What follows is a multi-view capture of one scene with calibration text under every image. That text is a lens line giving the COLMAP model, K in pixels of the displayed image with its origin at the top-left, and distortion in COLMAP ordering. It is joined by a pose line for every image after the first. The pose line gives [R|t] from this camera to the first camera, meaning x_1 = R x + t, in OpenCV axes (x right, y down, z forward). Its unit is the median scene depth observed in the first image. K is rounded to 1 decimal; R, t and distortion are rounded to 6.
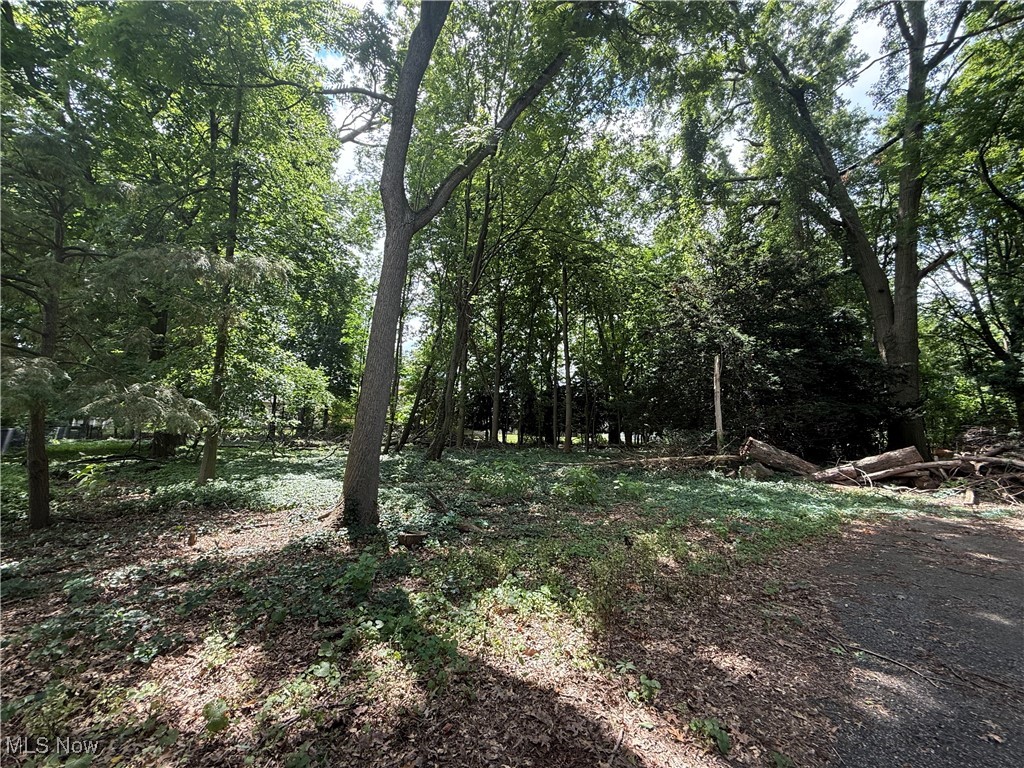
lens RADIAL K [[408.6, 0, 509.0], [0, 408.6, 383.1], [0, 0, 1]] dist [0.002160, -0.000298]
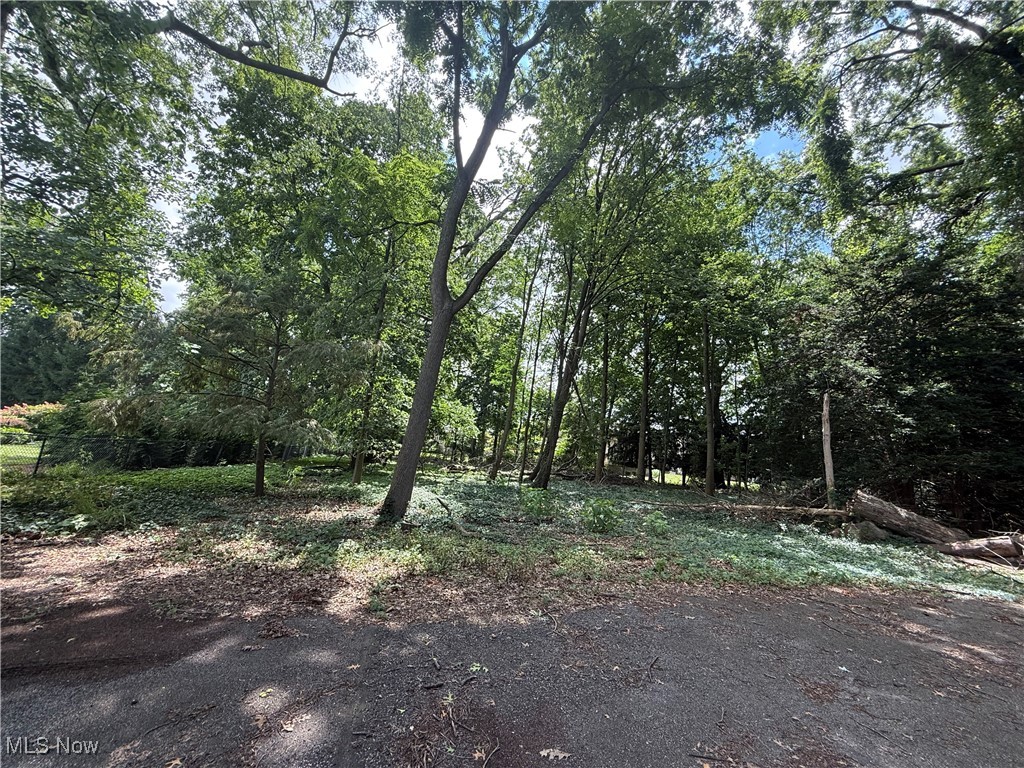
lens RADIAL K [[408.6, 0, 514.6], [0, 408.6, 383.5], [0, 0, 1]] dist [0.002160, -0.000298]
pose [[0.904568, -0.023661, -0.425672, 0.180892], [-0.011972, 0.996655, -0.080841, -0.005438], [0.426161, 0.078222, 0.901259, -0.047273]]
